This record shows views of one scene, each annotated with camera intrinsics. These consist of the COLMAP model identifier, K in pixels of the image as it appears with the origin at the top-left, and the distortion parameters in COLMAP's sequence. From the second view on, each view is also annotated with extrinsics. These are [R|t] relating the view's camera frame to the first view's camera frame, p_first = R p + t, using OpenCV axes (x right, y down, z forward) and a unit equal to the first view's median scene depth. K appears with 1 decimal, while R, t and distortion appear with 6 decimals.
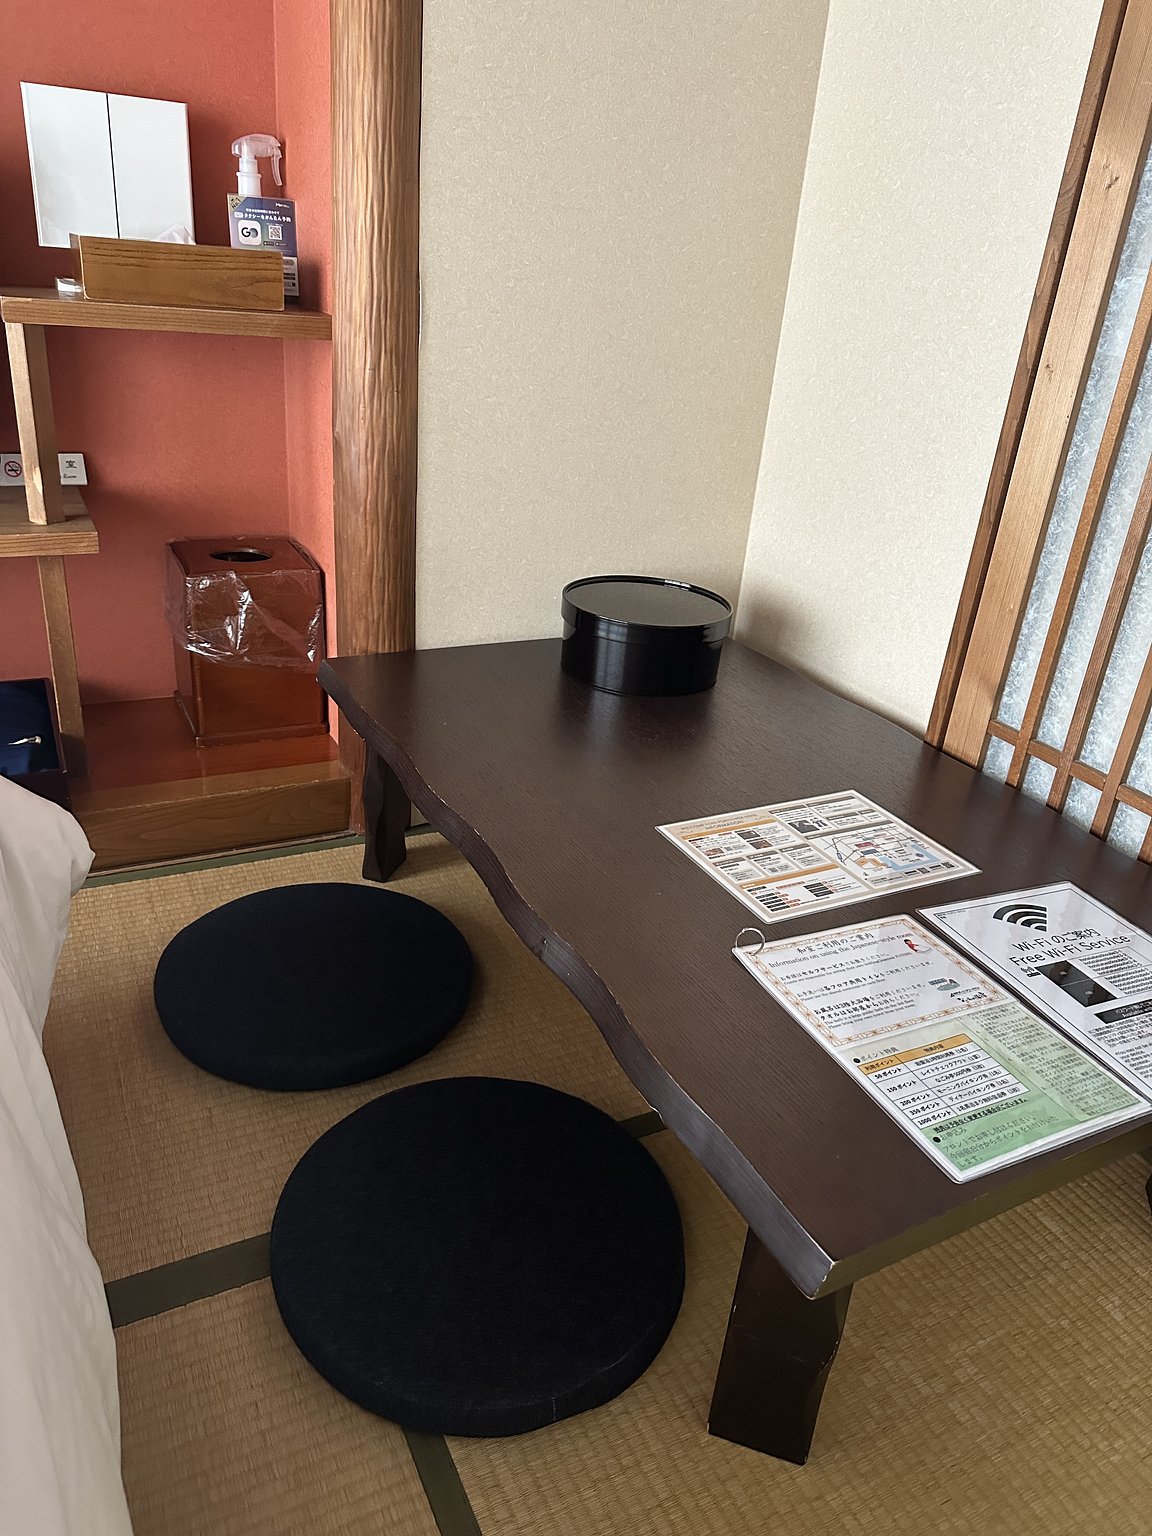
lens RADIAL K [[1099.8, 0, 572.8], [0, 1099.8, 761.6], [0, 0, 1]] dist [0.001328, -0.000741]
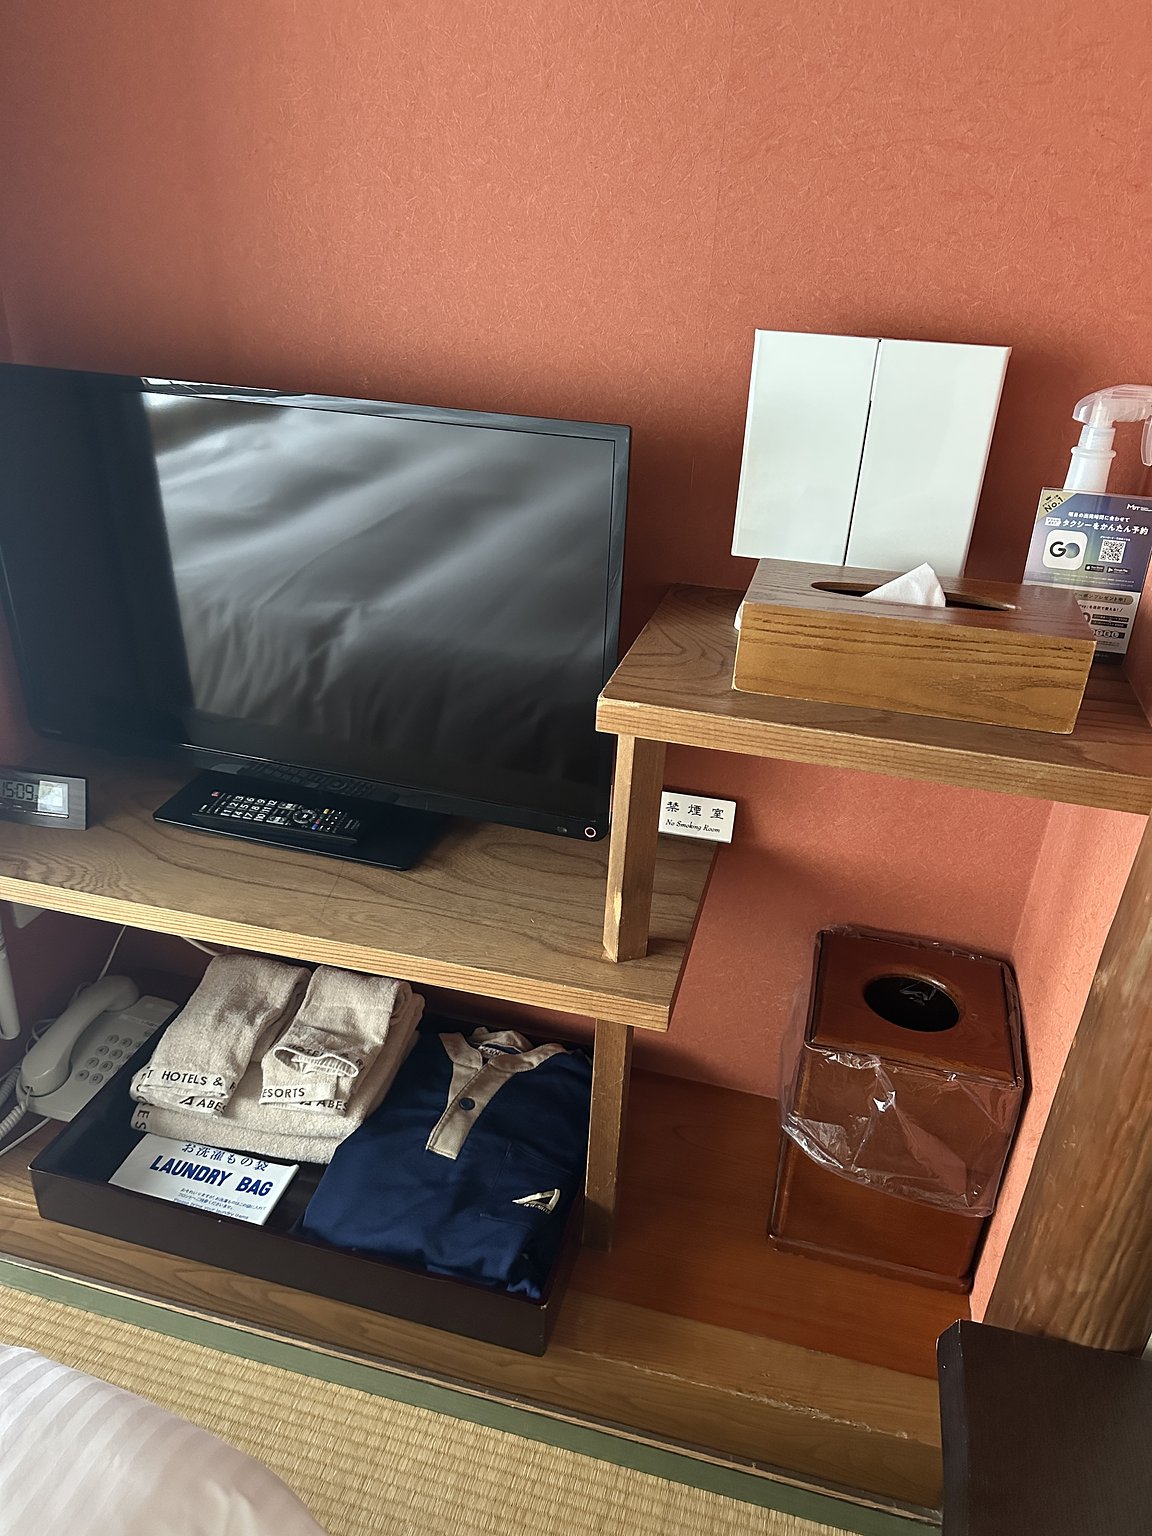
lens RADIAL K [[1099.8, 0, 586.1], [0, 1099.8, 777.0], [0, 0, 1]] dist [0.001328, -0.000741]
pose [[0.753303, 0.266775, -0.601136, -0.104203], [-0.266815, 0.959403, 0.091413, -0.354262], [0.601119, 0.091531, 0.793901, 0.402541]]
